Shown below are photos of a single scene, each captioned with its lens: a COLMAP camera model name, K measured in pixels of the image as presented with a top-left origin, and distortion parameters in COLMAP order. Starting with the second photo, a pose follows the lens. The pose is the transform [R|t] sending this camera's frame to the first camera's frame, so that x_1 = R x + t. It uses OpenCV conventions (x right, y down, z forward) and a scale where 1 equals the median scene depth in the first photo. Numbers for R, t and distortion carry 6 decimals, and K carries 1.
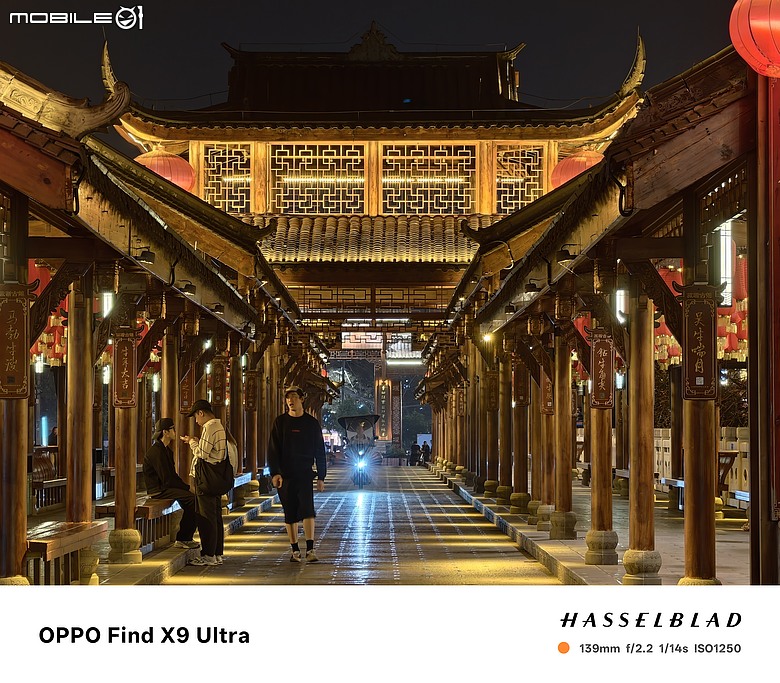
lens RADIAL K [[3214.9, 0, 435.7], [0, 3214.9, 340.5], [0, 0, 1]] dist [0.161433, -2.882388]
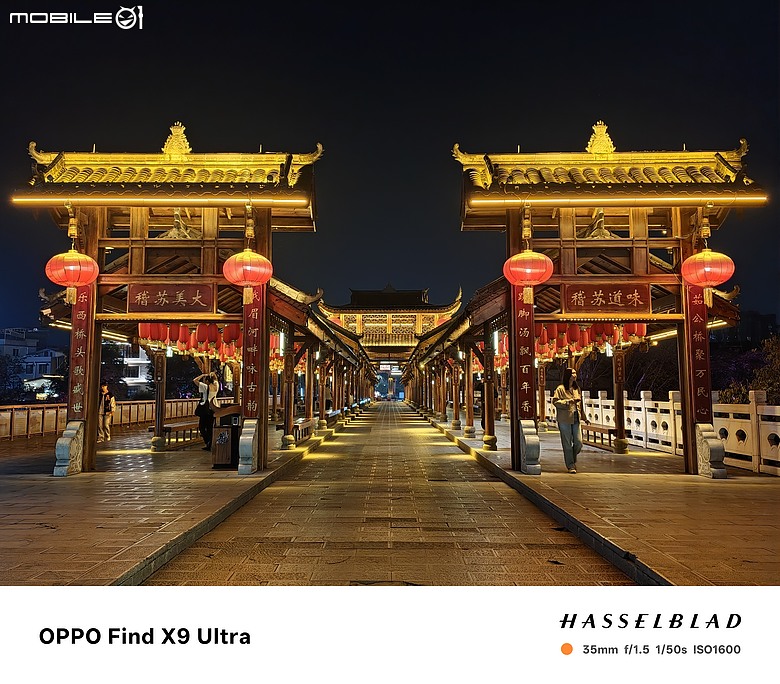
lens RADIAL K [[827.3, 0, 380.7], [0, 827.3, 295.2], [0, 0, 1]] dist [0.062669, -0.039554]
pose [[0.999625, -0.003575, -0.027152, -0.004848], [0.001180, 0.996145, -0.087716, 0.001429], [0.027361, 0.087651, 0.995775, 0.059043]]
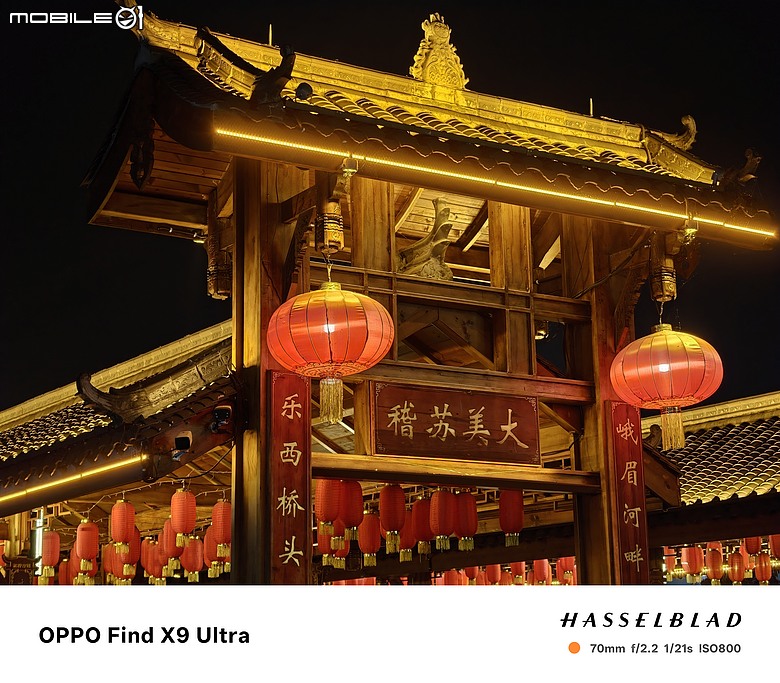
lens RADIAL K [[1595.8, 0, 392.9], [0, 1595.8, 269.5], [0, 0, 1]] dist [0.186327, -1.581135]
pose [[0.848106, 0.113045, 0.517627, -0.264363], [0.001961, 0.976297, -0.216426, 0.005828], [-0.529823, 0.184567, 0.827782, 0.179159]]
